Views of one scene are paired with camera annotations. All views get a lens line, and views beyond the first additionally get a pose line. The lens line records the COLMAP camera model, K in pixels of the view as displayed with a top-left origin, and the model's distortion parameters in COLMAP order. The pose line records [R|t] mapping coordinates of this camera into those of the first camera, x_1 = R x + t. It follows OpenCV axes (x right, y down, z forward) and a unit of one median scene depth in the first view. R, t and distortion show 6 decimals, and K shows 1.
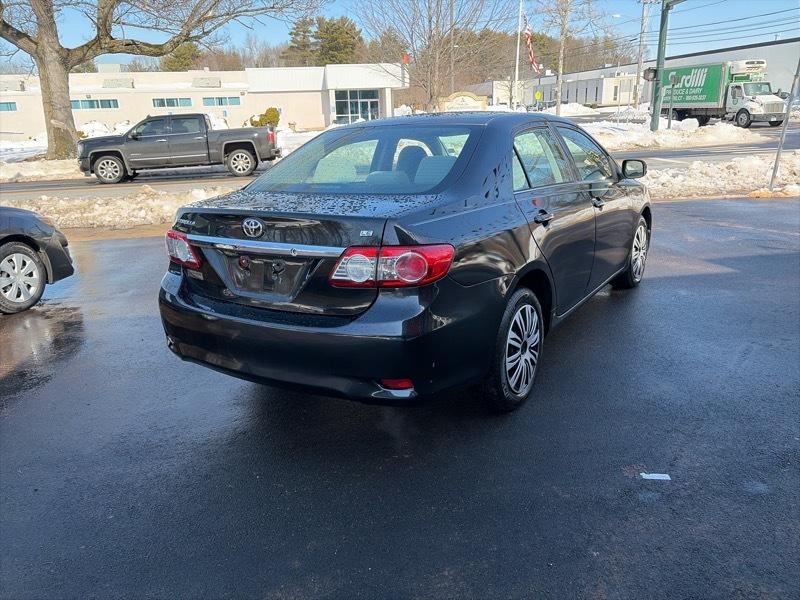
lens RADIAL K [[607.1, 0, 400.0], [0, 607.1, 300.0], [0, 0, 1]] dist [0.058480, -0.048783]
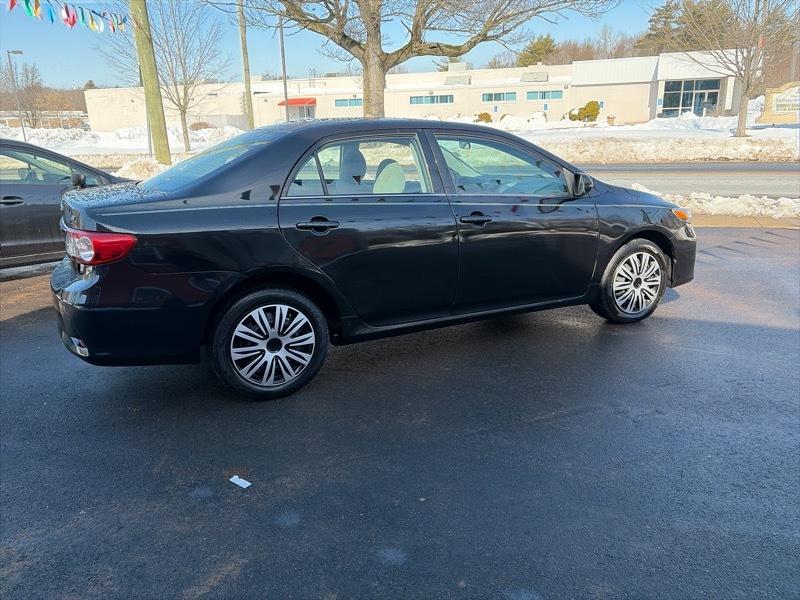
lens RADIAL K [[606.0, 0, 406.2], [0, 606.0, 292.2], [0, 0, 1]] dist [0.041494, -0.004578]
pose [[0.857878, 0.153378, -0.490428, 0.114520], [-0.152923, 0.987375, 0.041295, -0.011383], [0.490570, 0.039572, 0.870503, 0.024532]]
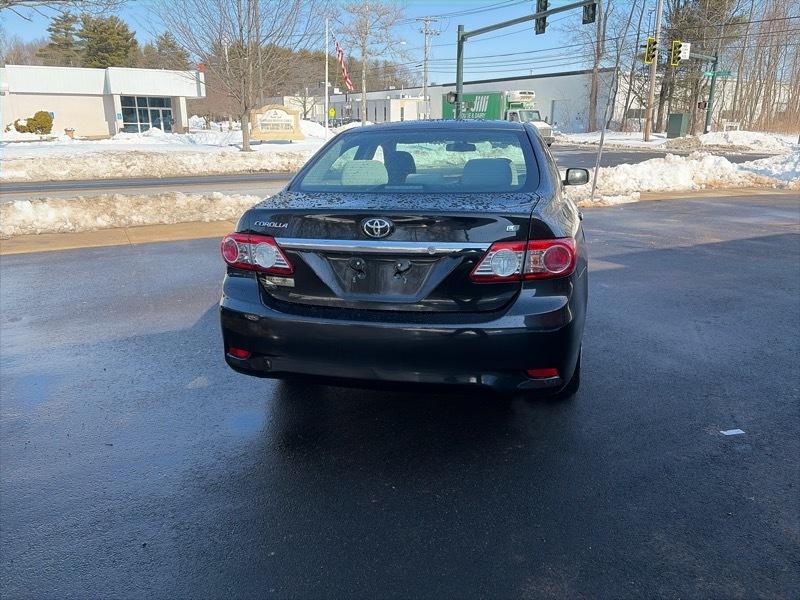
lens RADIAL K [[612.2, 0, 400.0], [0, 612.2, 300.0], [0, 0, 1]] dist [0.030185, -0.007160]
pose [[0.943730, -0.056200, 0.325908, -0.056958], [0.064219, 0.997839, -0.013890, 0.001285], [-0.324423, 0.034038, 0.945300, 0.008202]]
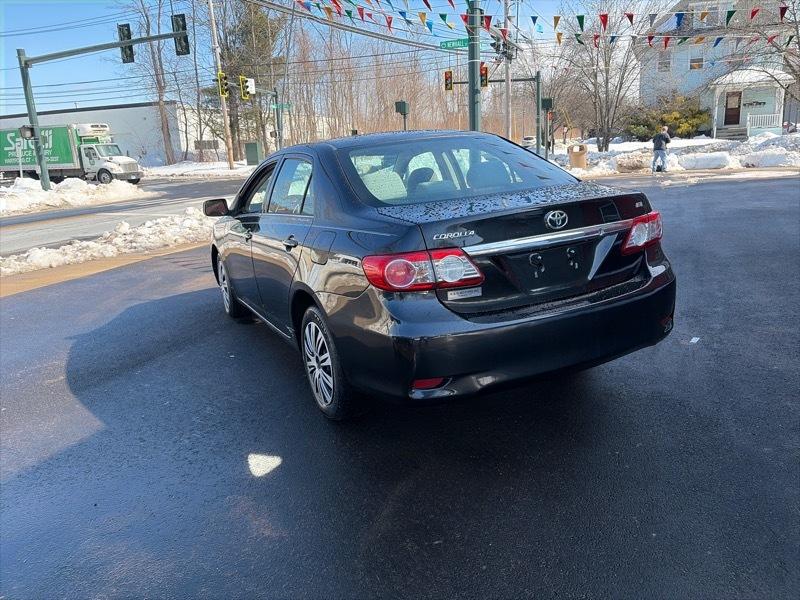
lens RADIAL K [[608.8, 0, 410.5], [0, 608.8, 298.2], [0, 0, 1]] dist [0.053929, -0.047668]
pose [[0.506664, -0.204575, 0.837521, -0.133845], [0.289350, 0.955444, 0.058335, -0.013209], [-0.812138, 0.212781, 0.543282, 0.072532]]
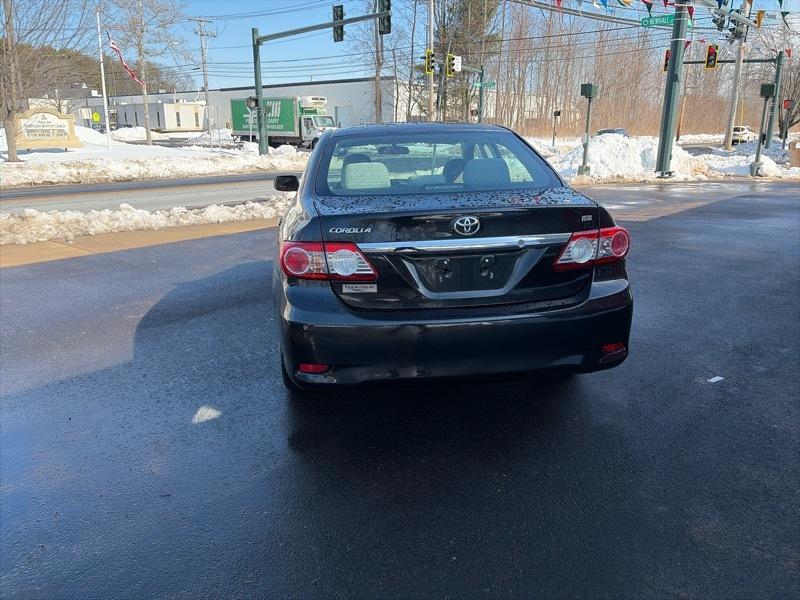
lens RADIAL K [[615.4, 0, 406.1], [0, 615.4, 298.3], [0, 0, 1]] dist [0.024814, -0.000767]
pose [[0.768807, -0.138855, 0.624223, -0.102702], [0.166882, 0.985881, 0.013767, -0.003497], [-0.617322, 0.093587, 0.781125, 0.031682]]
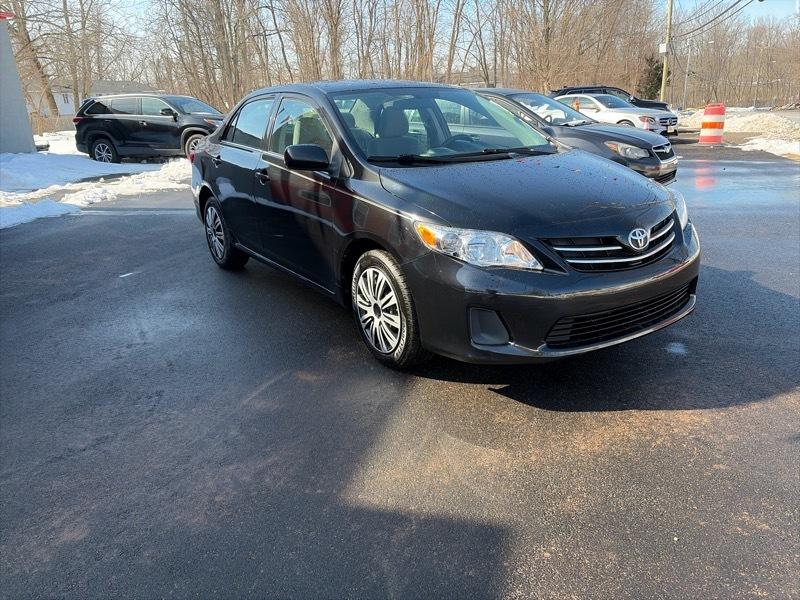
lens RADIAL K [[615.4, 0, 406.1], [0, 615.4, 298.3], [0, 0, 1]] dist [0.024814, -0.000767]
pose [[-0.398586, 0.335737, -0.853470, 0.193245], [-0.194814, 0.878355, 0.436508, -0.078068], [0.896201, 0.340254, -0.284694, 0.257746]]
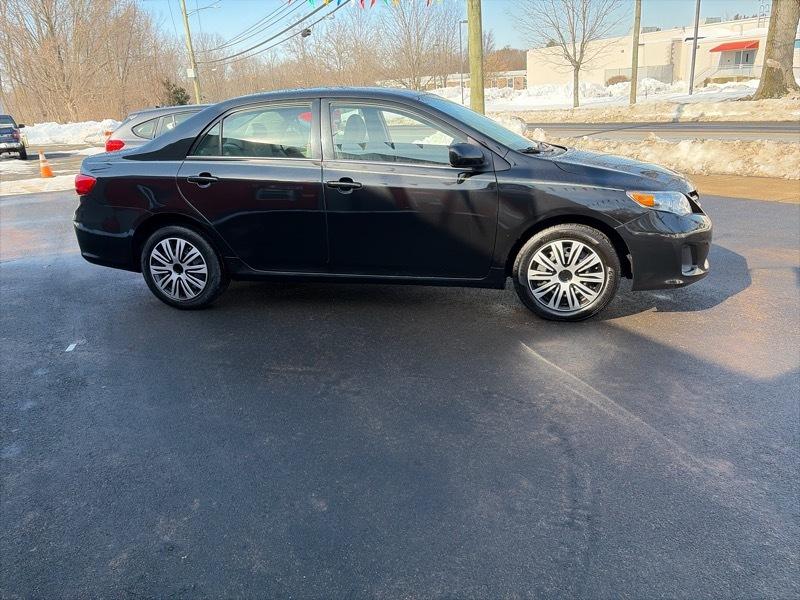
lens RADIAL K [[608.8, 0, 410.5], [0, 608.8, 298.2], [0, 0, 1]] dist [0.053929, -0.047668]
pose [[0.341872, 0.313331, -0.885972, 0.209693], [-0.225353, 0.942604, 0.246401, -0.041079], [0.912326, 0.115419, 0.392860, 0.119676]]
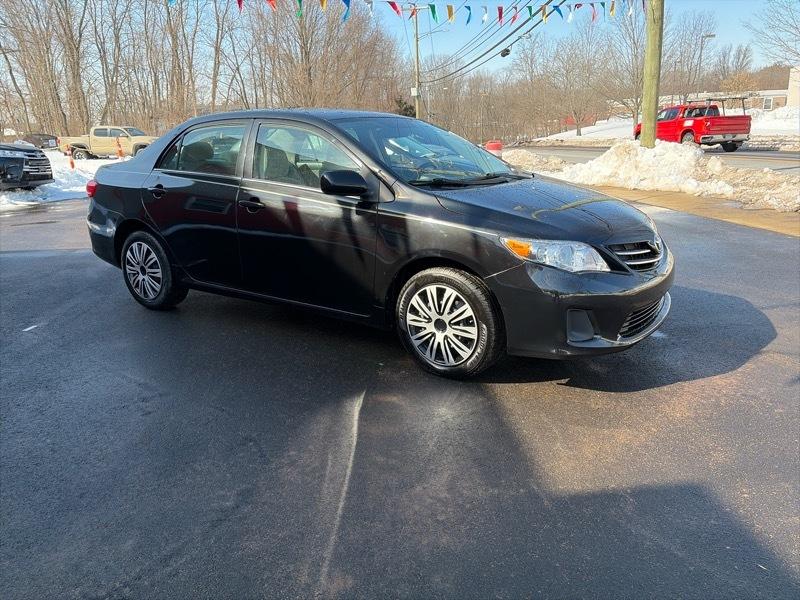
lens RADIAL K [[608.8, 0, 410.5], [0, 608.8, 298.2], [0, 0, 1]] dist [0.053929, -0.047668]
pose [[-0.019743, 0.310184, -0.950471, 0.211825], [-0.251818, 0.918467, 0.304970, -0.062534], [0.967573, 0.245366, 0.059977, 0.199470]]
